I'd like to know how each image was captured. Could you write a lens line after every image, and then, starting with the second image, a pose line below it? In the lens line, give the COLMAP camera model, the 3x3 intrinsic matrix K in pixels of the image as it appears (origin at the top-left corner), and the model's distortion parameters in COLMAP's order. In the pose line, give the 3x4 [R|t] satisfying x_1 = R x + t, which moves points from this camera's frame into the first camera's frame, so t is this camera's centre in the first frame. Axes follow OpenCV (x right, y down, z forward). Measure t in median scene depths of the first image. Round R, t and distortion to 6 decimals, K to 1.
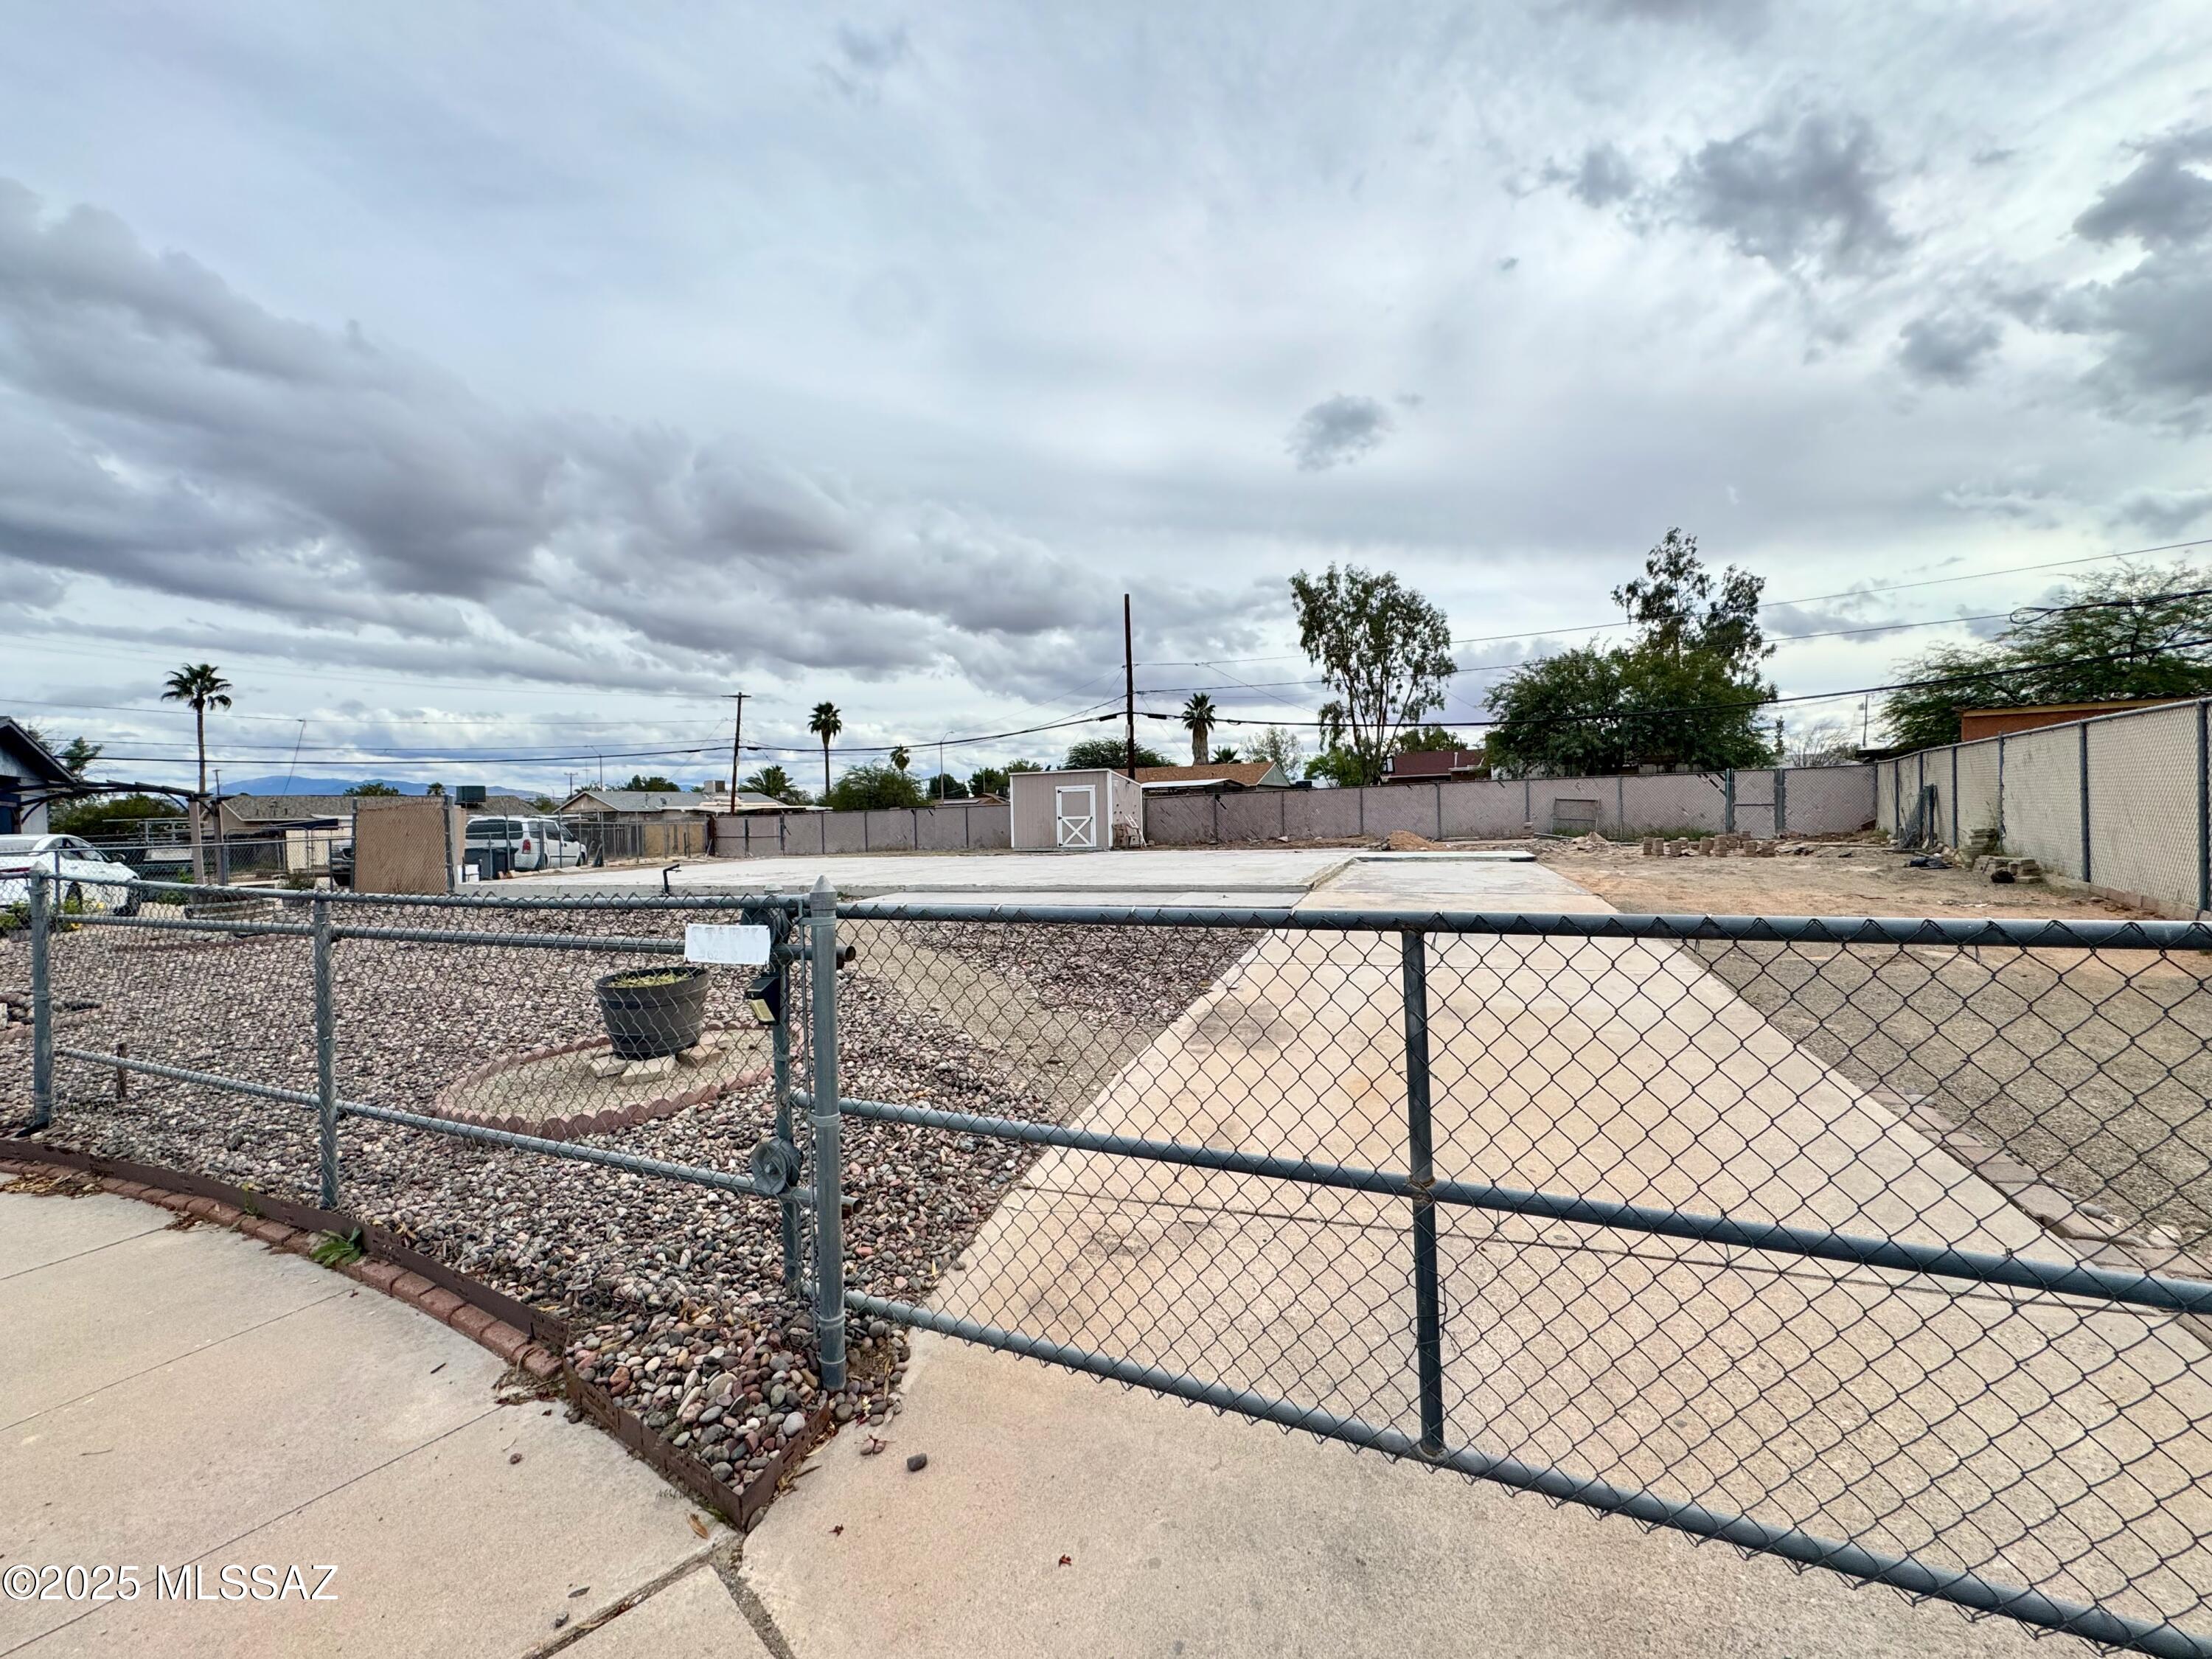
lens RADIAL K [[978.6, 0, 1103.6], [0, 978.6, 818.8], [0, 0, 1]] dist [-0.002486, -0.000191]
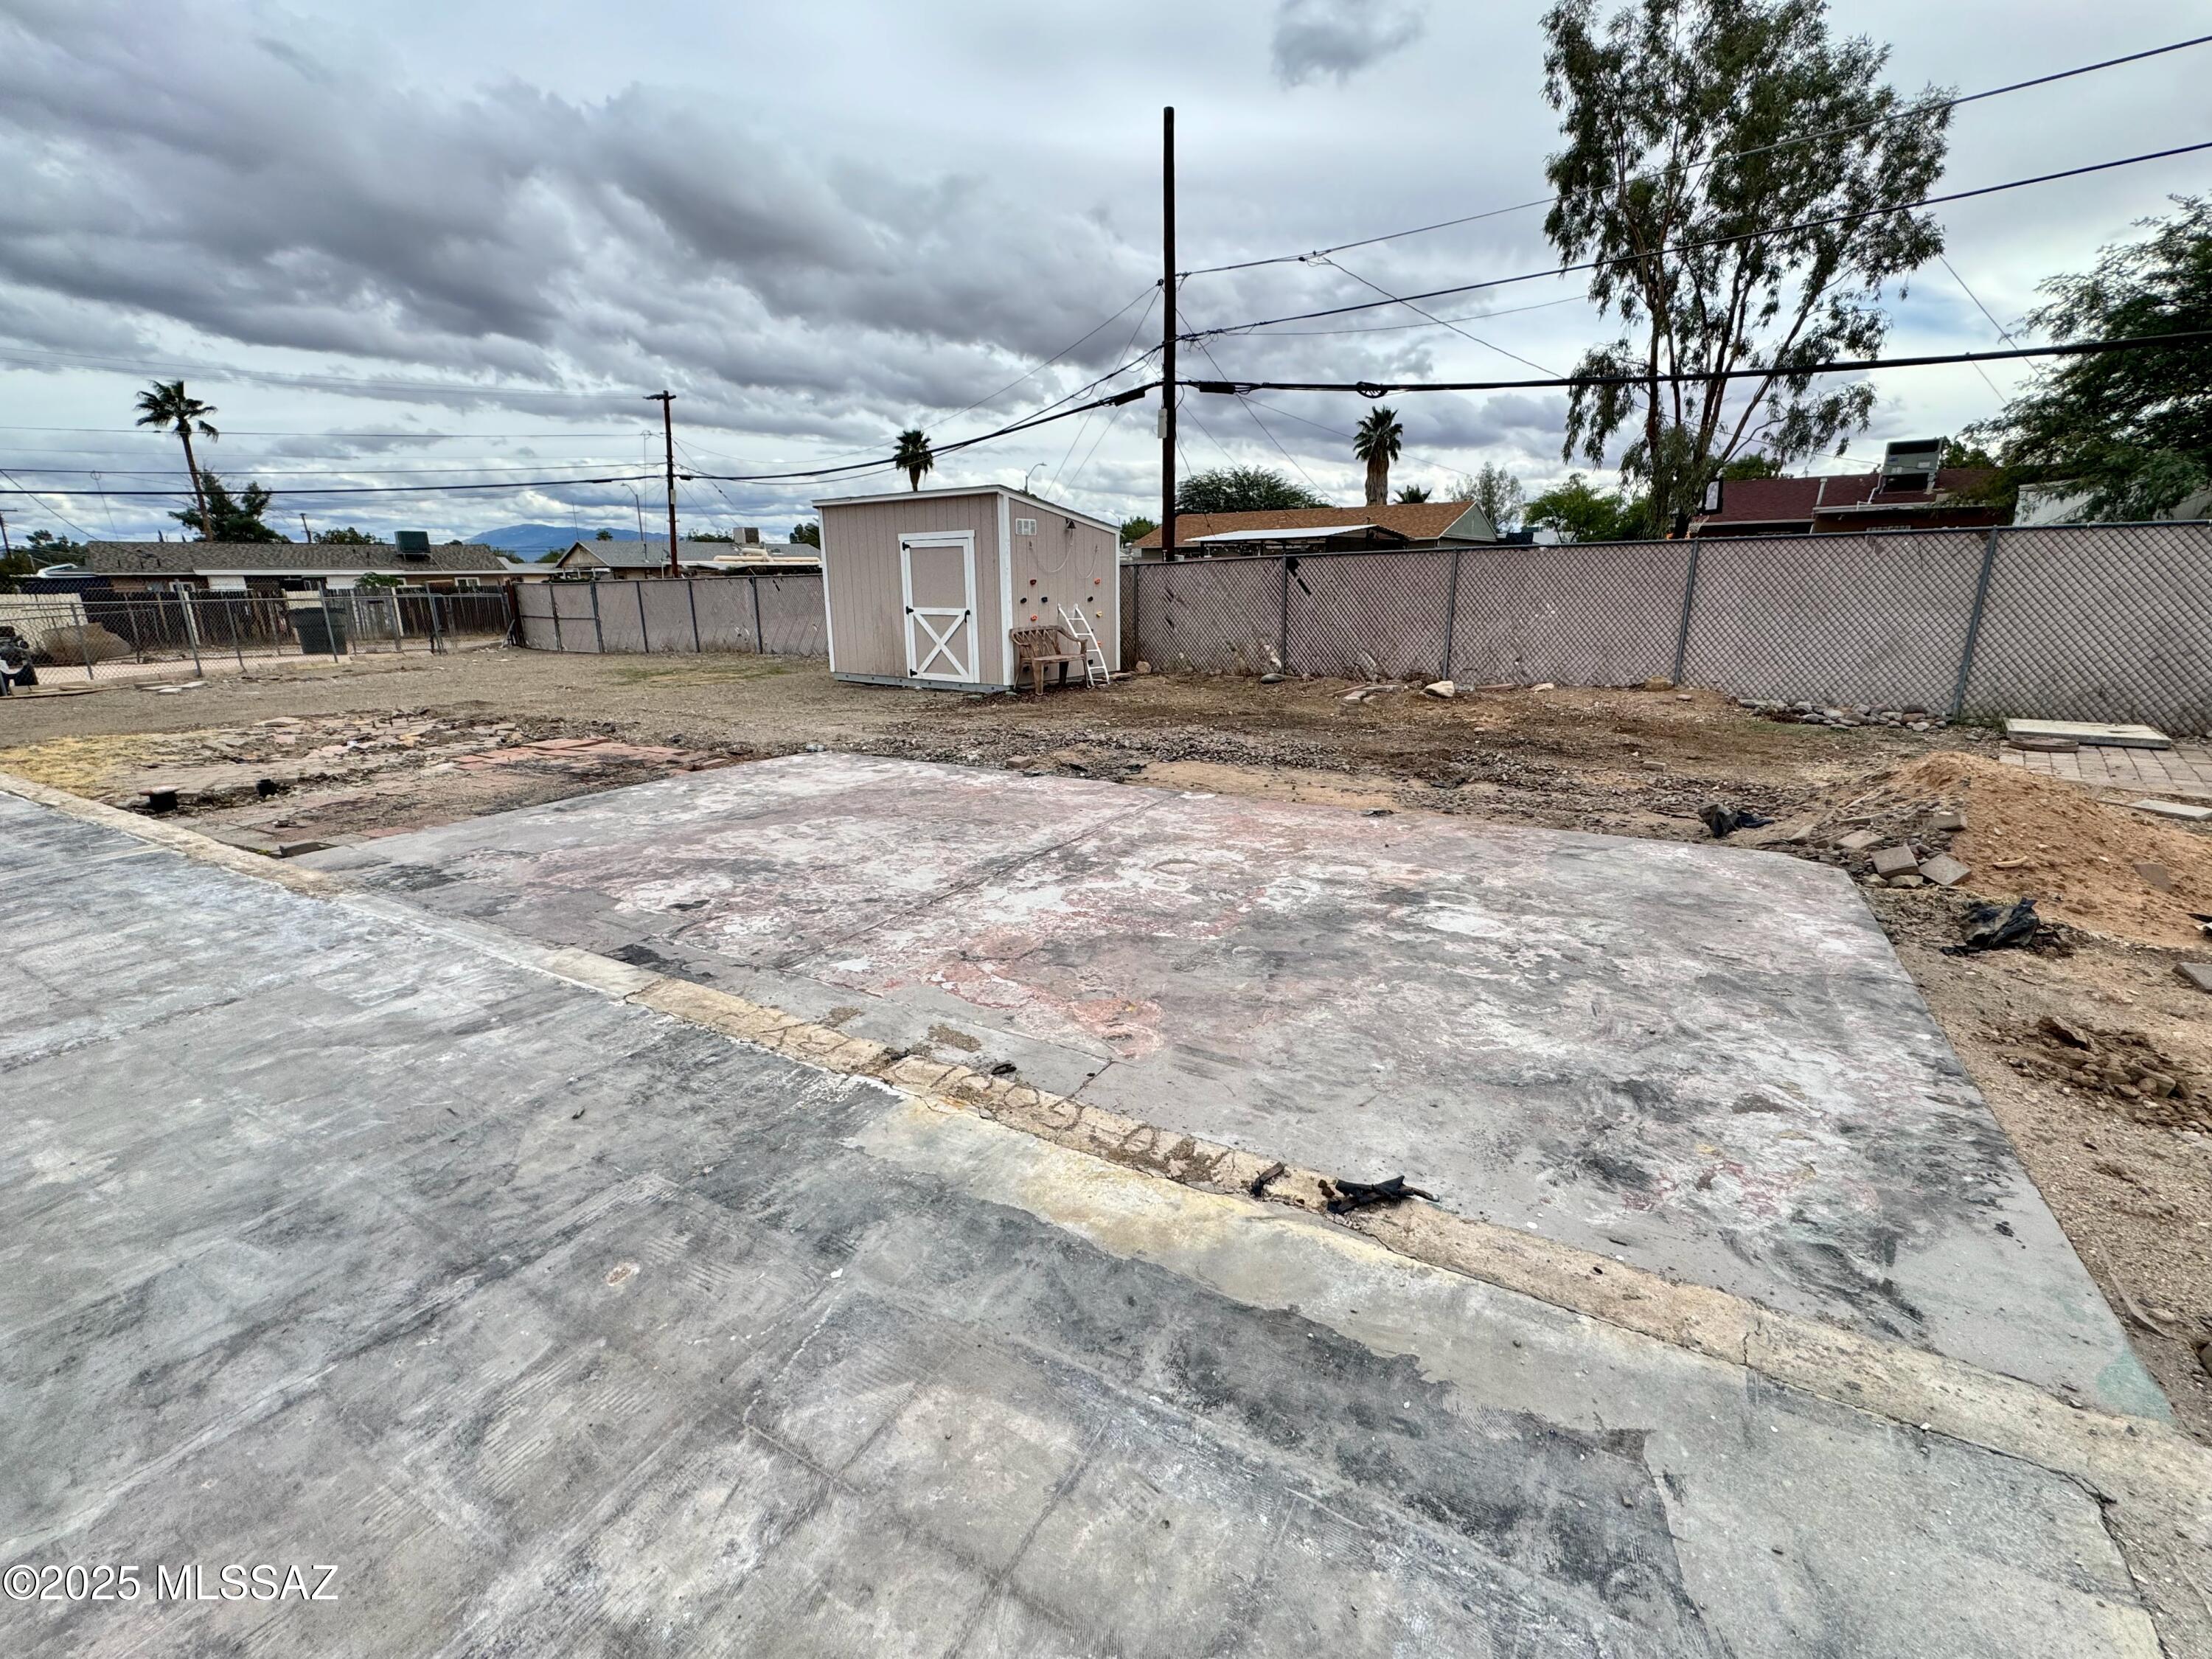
lens RADIAL K [[978.1, 0, 1103.0], [0, 978.1, 828.6], [0, 0, 1]] dist [-0.003238, 0.000513]
pose [[0.982404, 0.061593, -0.176322, 0.069532], [-0.015425, 0.967590, 0.252056, -0.010110], [0.186132, -0.244901, 0.951514, 0.335456]]
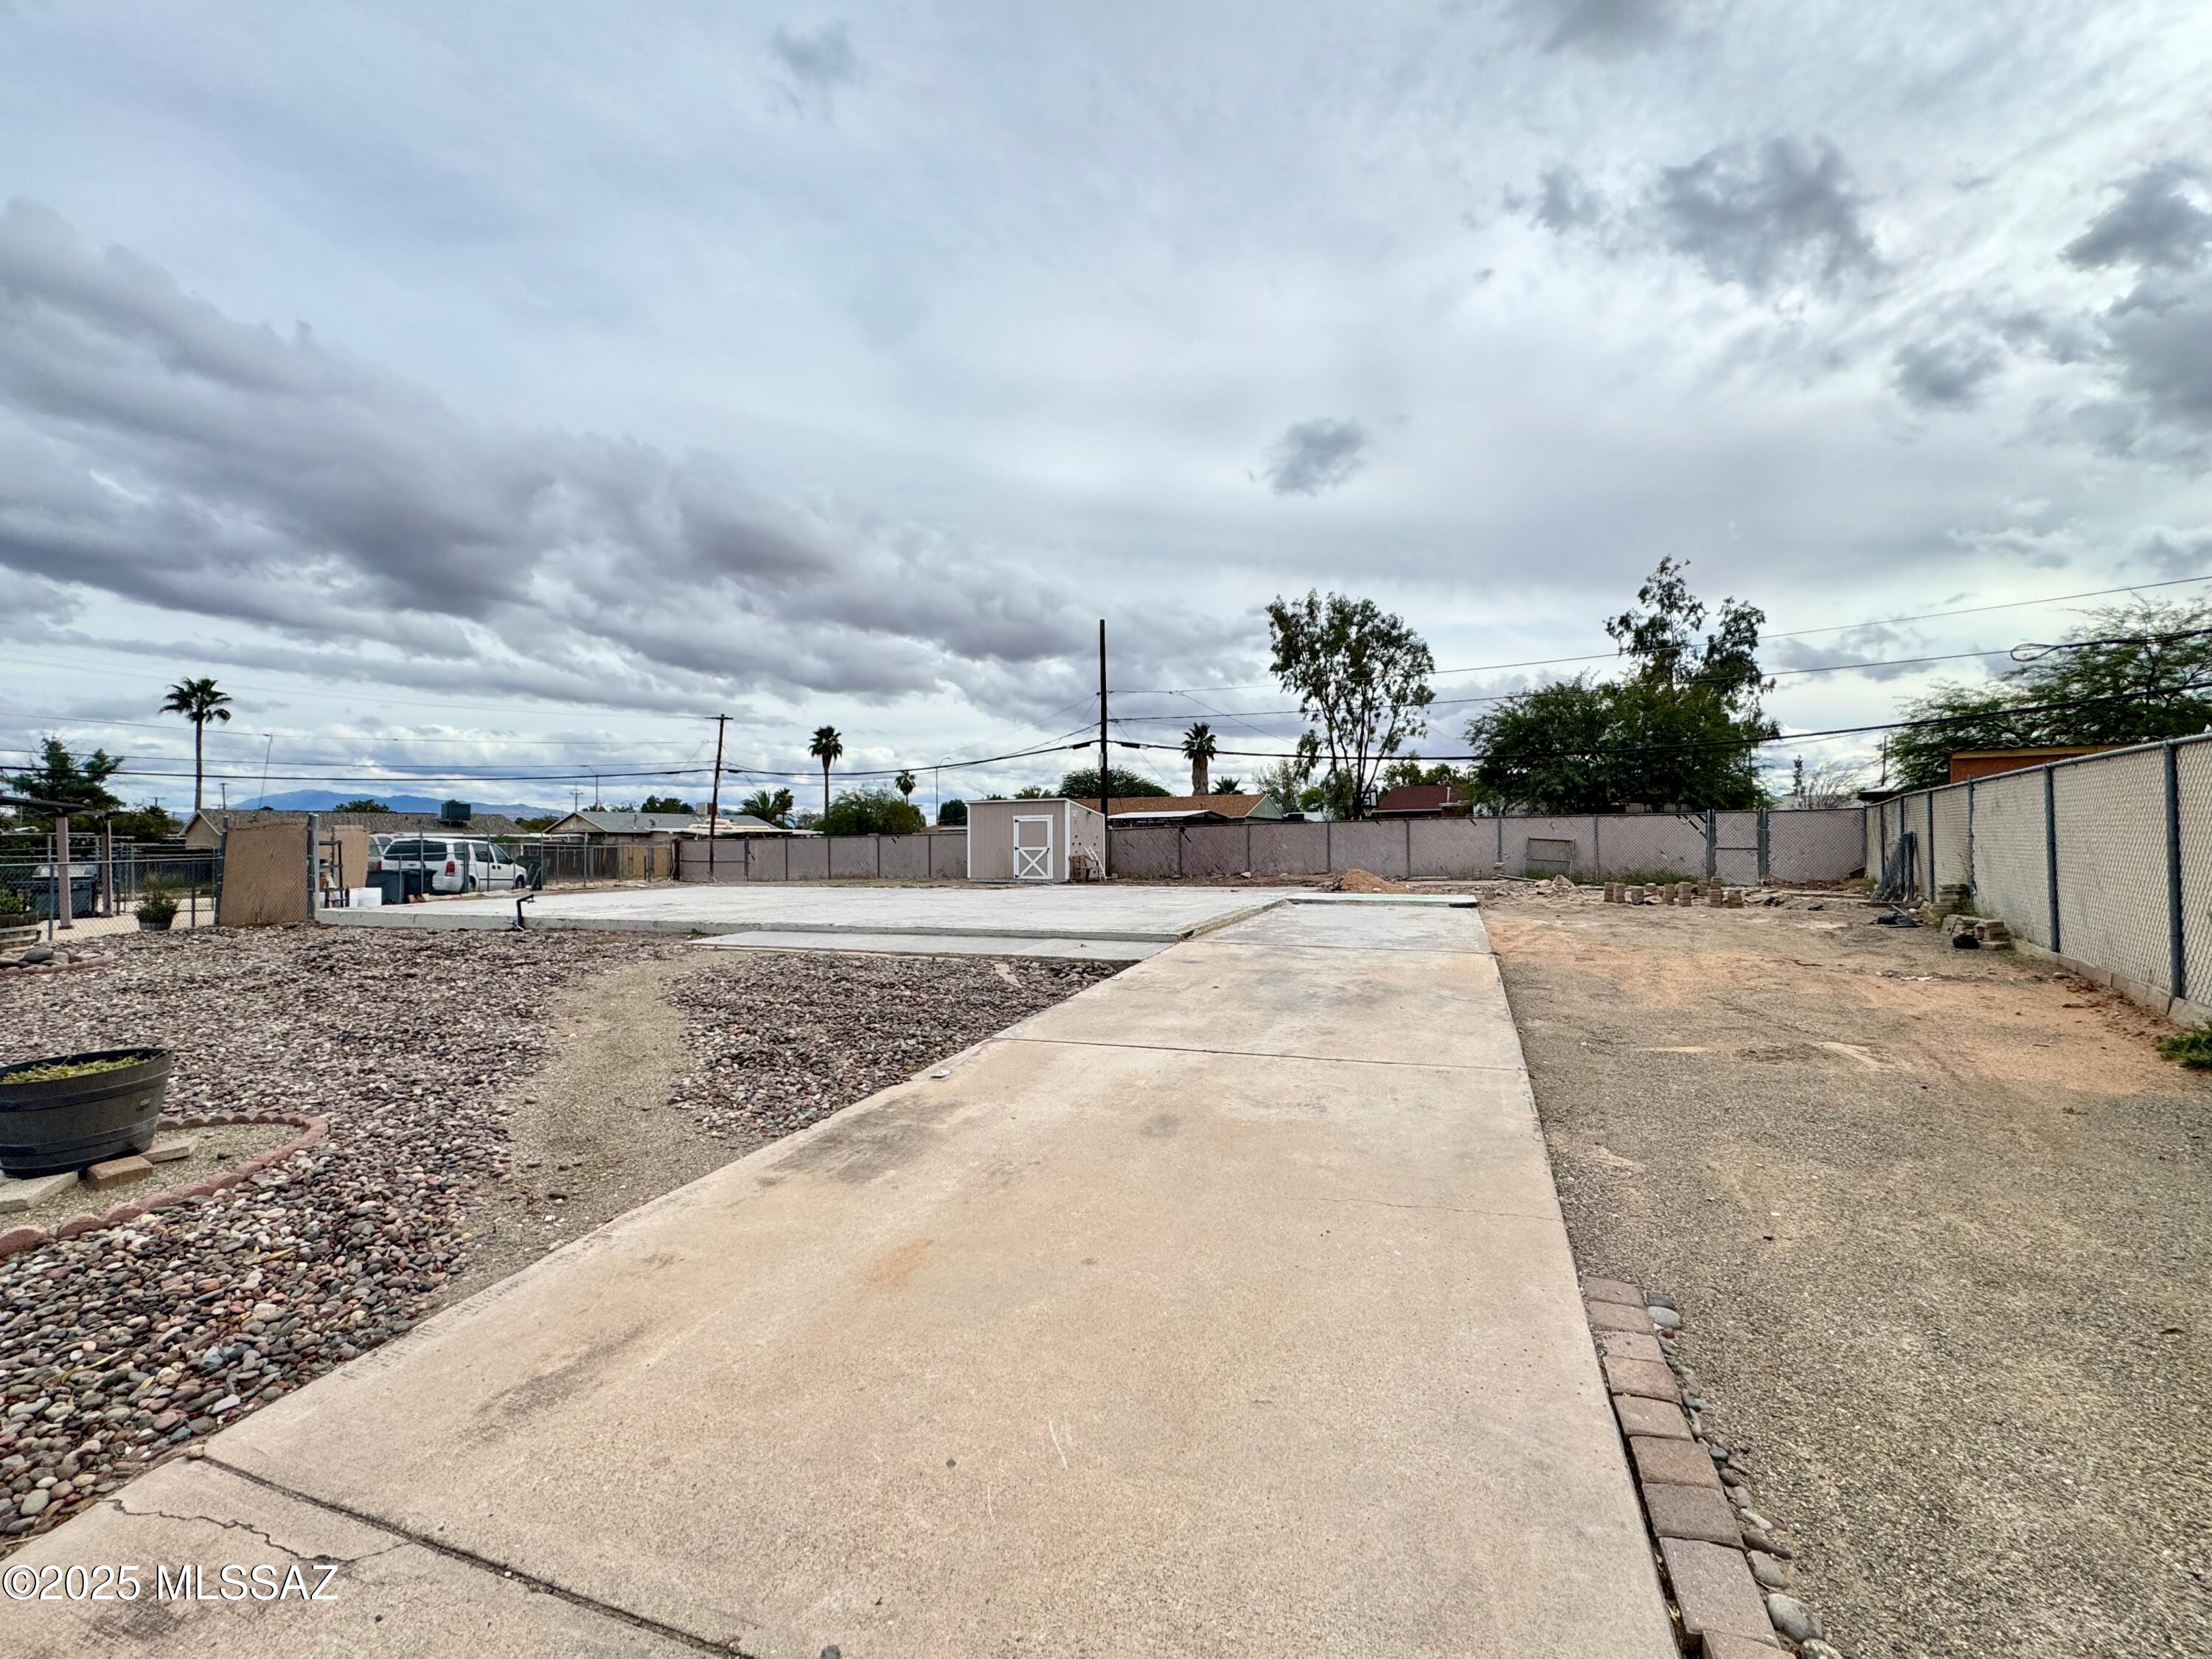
lens RADIAL K [[978.6, 0, 1103.6], [0, 978.6, 818.8], [0, 0, 1]] dist [-0.002486, -0.000191]
pose [[0.999684, 0.017527, -0.018002, 0.033201], [-0.018038, 0.999427, -0.028639, -0.002285], [0.017490, 0.028955, 0.999428, 0.022375]]
